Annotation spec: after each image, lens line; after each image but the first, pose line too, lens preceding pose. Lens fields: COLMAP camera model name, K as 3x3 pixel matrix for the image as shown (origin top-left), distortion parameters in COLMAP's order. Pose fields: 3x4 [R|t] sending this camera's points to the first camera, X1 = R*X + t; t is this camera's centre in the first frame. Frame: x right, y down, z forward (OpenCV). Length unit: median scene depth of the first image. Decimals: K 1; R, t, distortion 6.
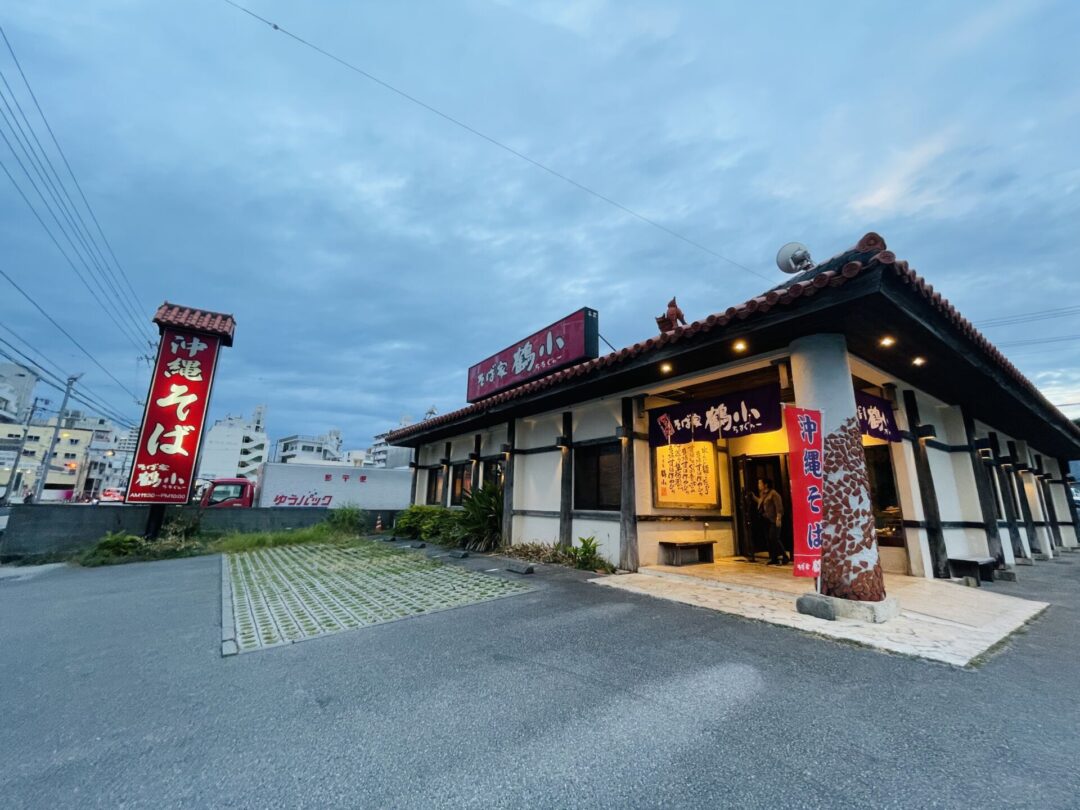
lens RADIAL K [[434.9, 0, 540.0], [0, 434.9, 405.0], [0, 0, 1]] dist [-0.001473, -0.000138]
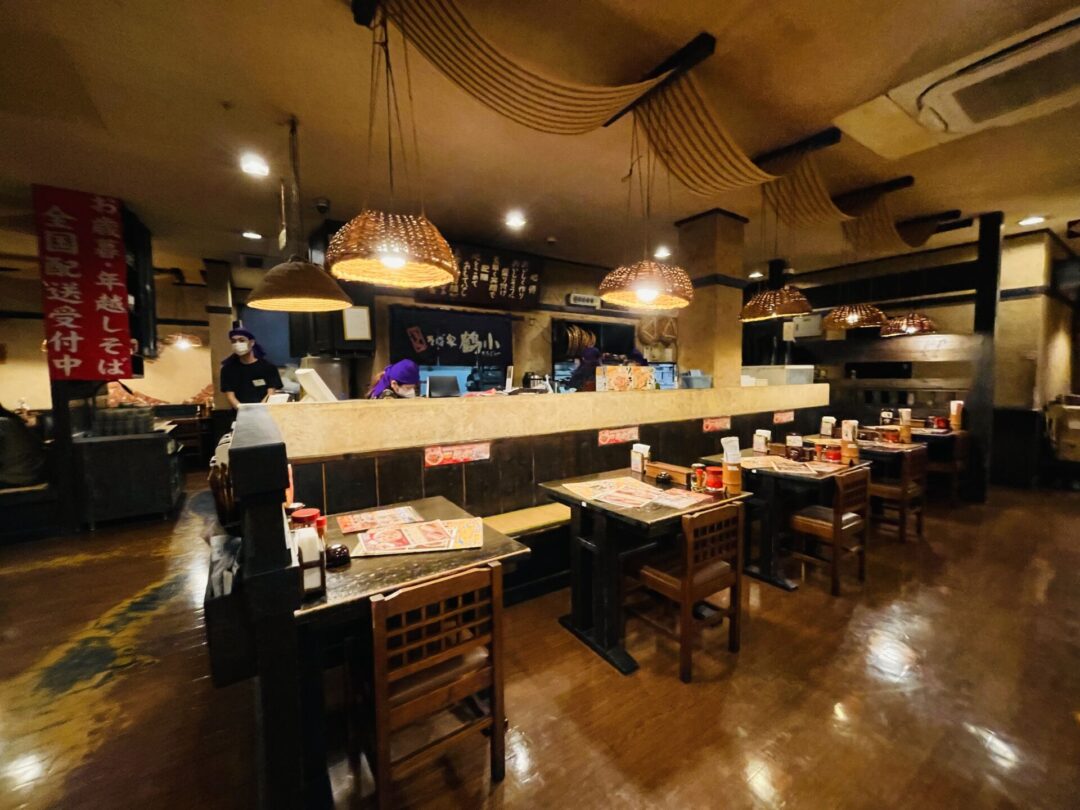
lens RADIAL K [[434.9, 0, 540.0], [0, 434.9, 405.0], [0, 0, 1]] dist [-0.001473, -0.000138]
pose [[0.016488, -0.092530, 0.995573, -0.661871], [-0.221190, 0.970701, 0.093882, 0.035277], [-0.975091, -0.221759, -0.004462, 0.644586]]
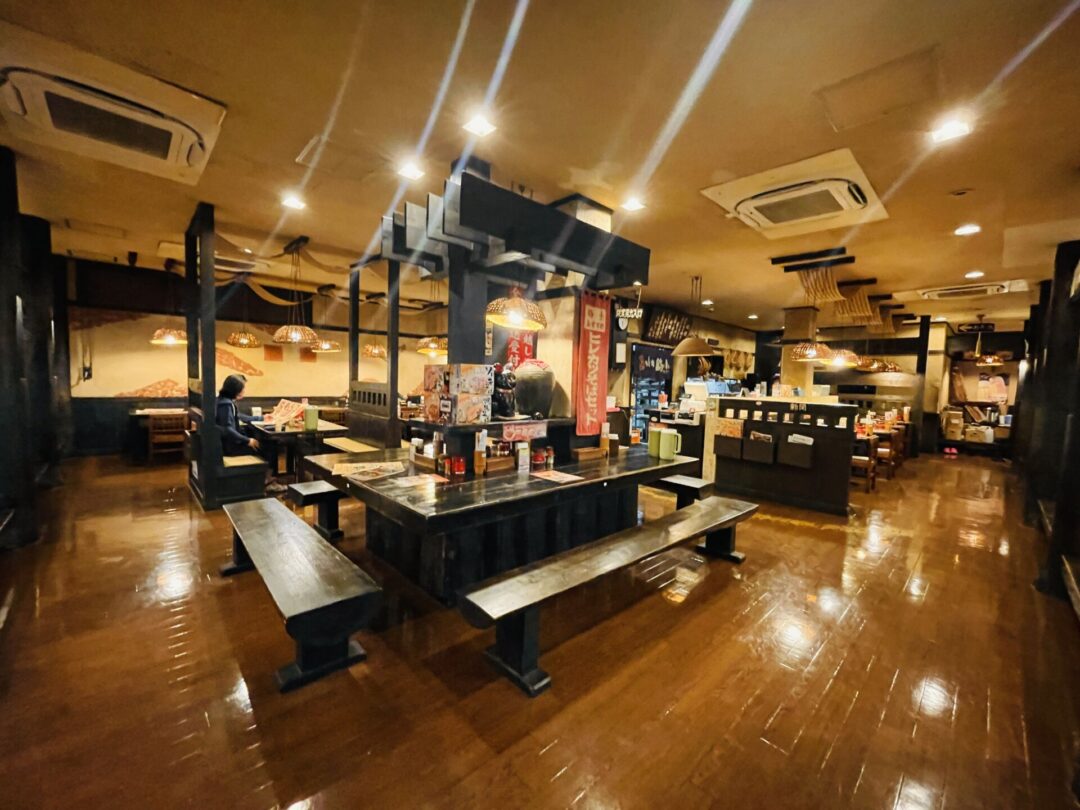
lens RADIAL K [[434.9, 0, 540.0], [0, 434.9, 405.0], [0, 0, 1]] dist [-0.001473, -0.000138]
pose [[-0.149363, -0.087339, 0.984917, -1.259764], [-0.260919, 0.964267, 0.045939, 0.217527], [-0.953736, -0.250122, -0.166815, 1.507404]]
